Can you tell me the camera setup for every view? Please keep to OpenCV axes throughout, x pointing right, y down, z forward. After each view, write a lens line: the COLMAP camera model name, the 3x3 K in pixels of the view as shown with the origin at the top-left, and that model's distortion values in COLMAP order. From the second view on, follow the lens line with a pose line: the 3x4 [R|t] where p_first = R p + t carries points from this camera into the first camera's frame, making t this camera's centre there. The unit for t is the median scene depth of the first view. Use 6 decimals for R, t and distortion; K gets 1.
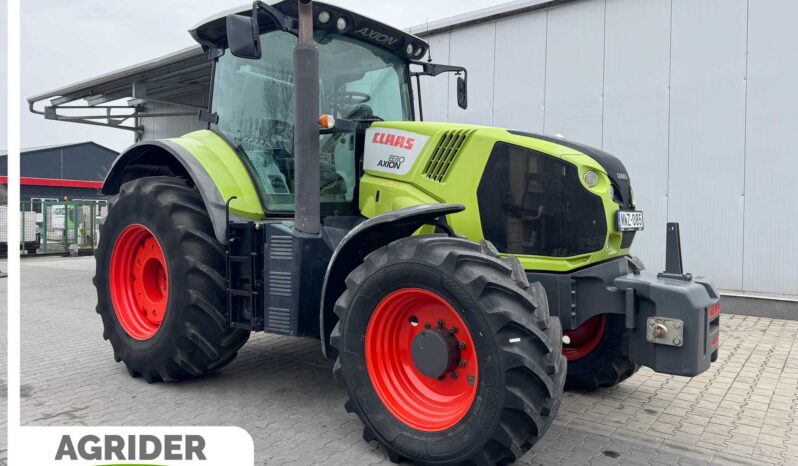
lens RADIAL K [[550.4, 0, 402.9], [0, 550.4, 216.6], [0, 0, 1]] dist [0.062971, -0.000592]
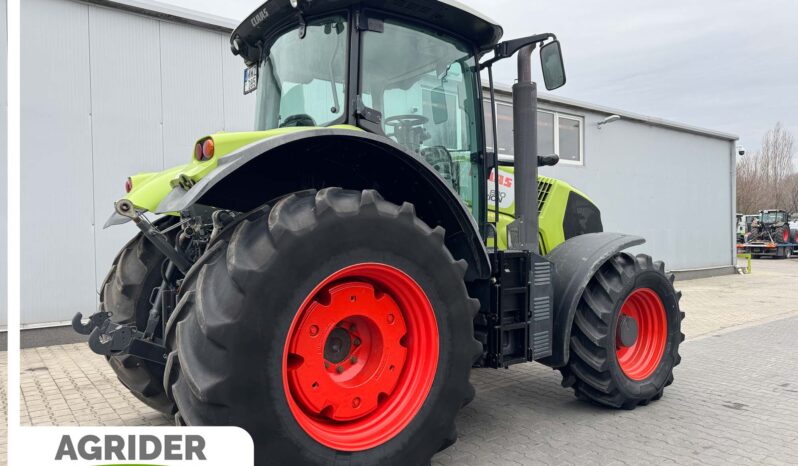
lens RADIAL K [[550.4, 0, 397.7], [0, 550.4, 238.8], [0, 0, 1]] dist [0.062971, -0.000592]
pose [[0.261635, -0.007375, 0.965139, -1.276812], [0.020134, 0.999795, 0.002182, -0.017948], [-0.964957, 0.018862, 0.261730, 0.964821]]
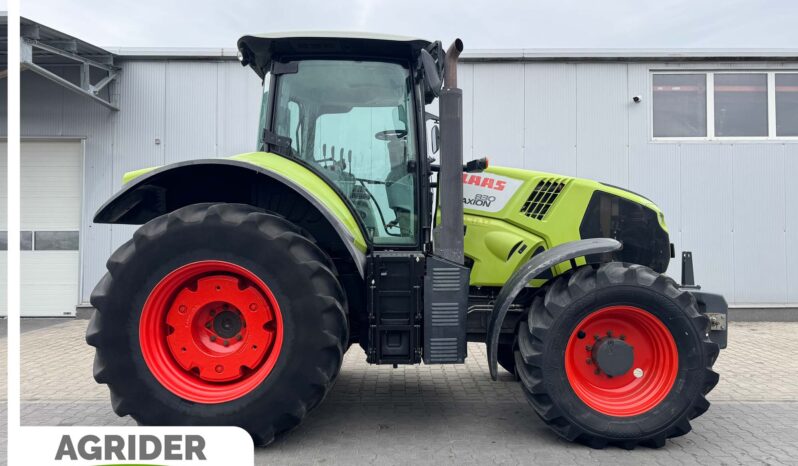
lens RADIAL K [[550.4, 0, 400.7], [0, 550.4, 230.3], [0, 0, 1]] dist [0.062971, -0.000592]
pose [[0.794652, 0.010837, 0.606968, -0.898533], [0.007142, 0.999605, -0.027198, -0.009045], [-0.607023, 0.025947, 0.794260, 0.219475]]
